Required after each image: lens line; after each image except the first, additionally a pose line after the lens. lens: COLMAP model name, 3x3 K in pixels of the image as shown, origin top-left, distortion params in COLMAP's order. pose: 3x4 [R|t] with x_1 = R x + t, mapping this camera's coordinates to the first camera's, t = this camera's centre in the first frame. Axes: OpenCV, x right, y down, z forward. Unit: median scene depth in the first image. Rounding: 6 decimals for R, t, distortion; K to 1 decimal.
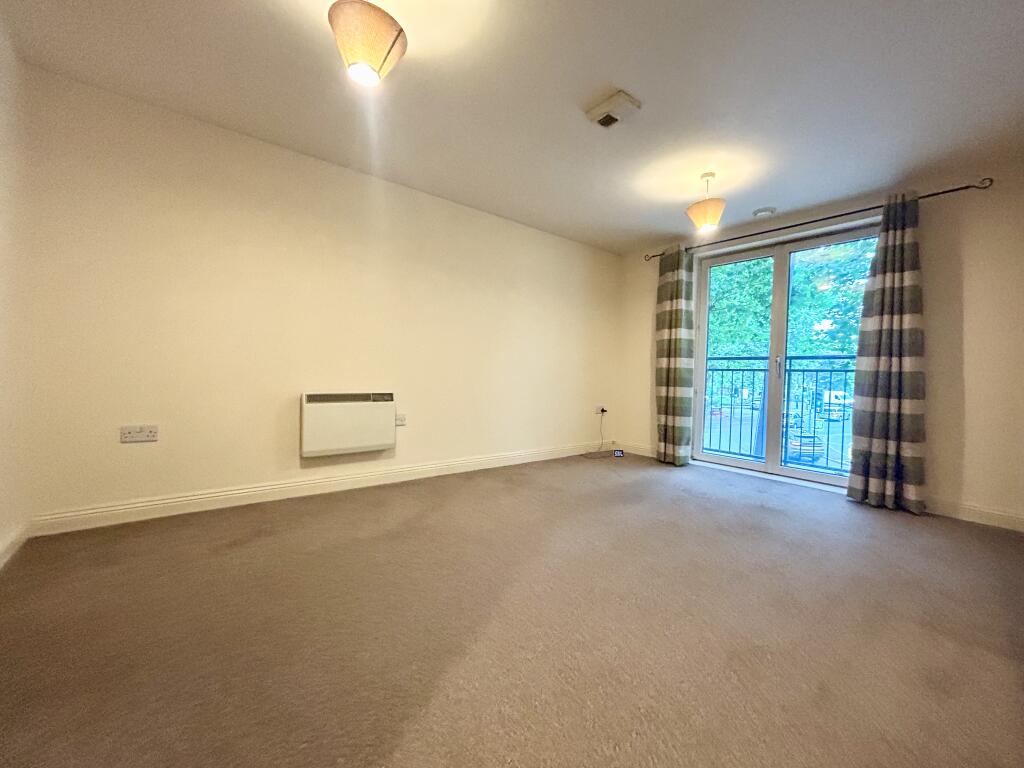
lens RADIAL K [[408.0, 0, 513.6], [0, 408.0, 385.9], [0, 0, 1]] dist [0.002379, 0.000133]
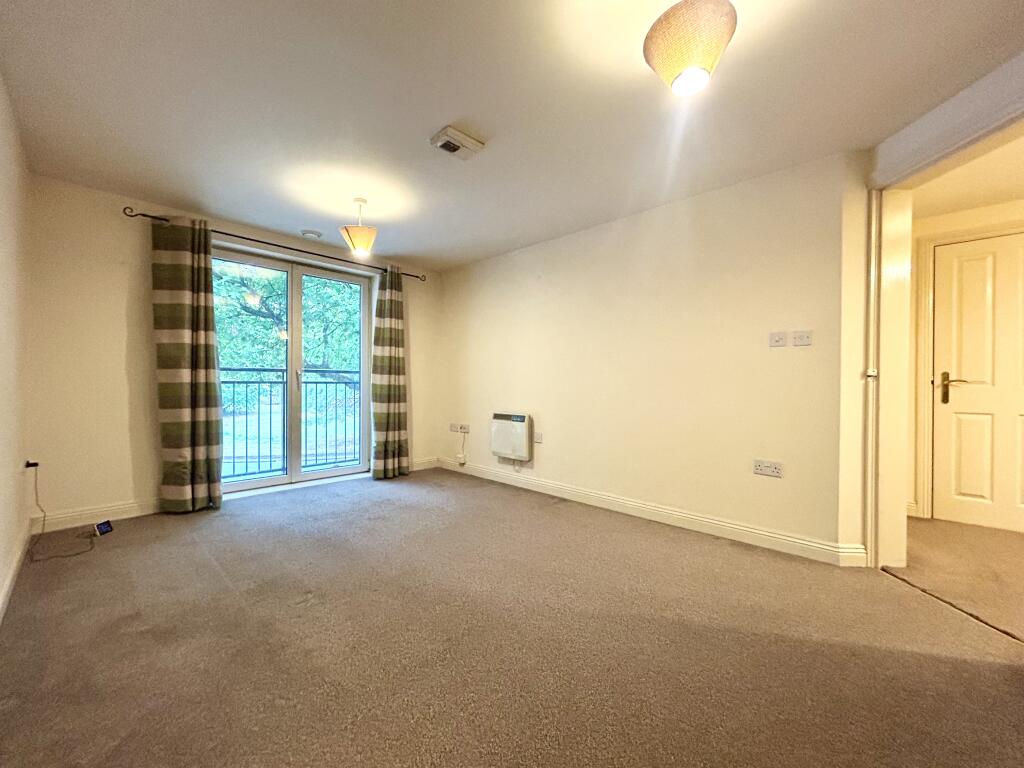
lens RADIAL K [[408.0, 0, 512.9], [0, 408.0, 379.6], [0, 0, 1]] dist [0.002379, 0.000133]
pose [[-0.091308, -0.007156, 0.995797, -0.484846], [0.031902, 0.999440, 0.010107, -0.043551], [-0.995312, 0.032690, -0.091028, 0.581737]]
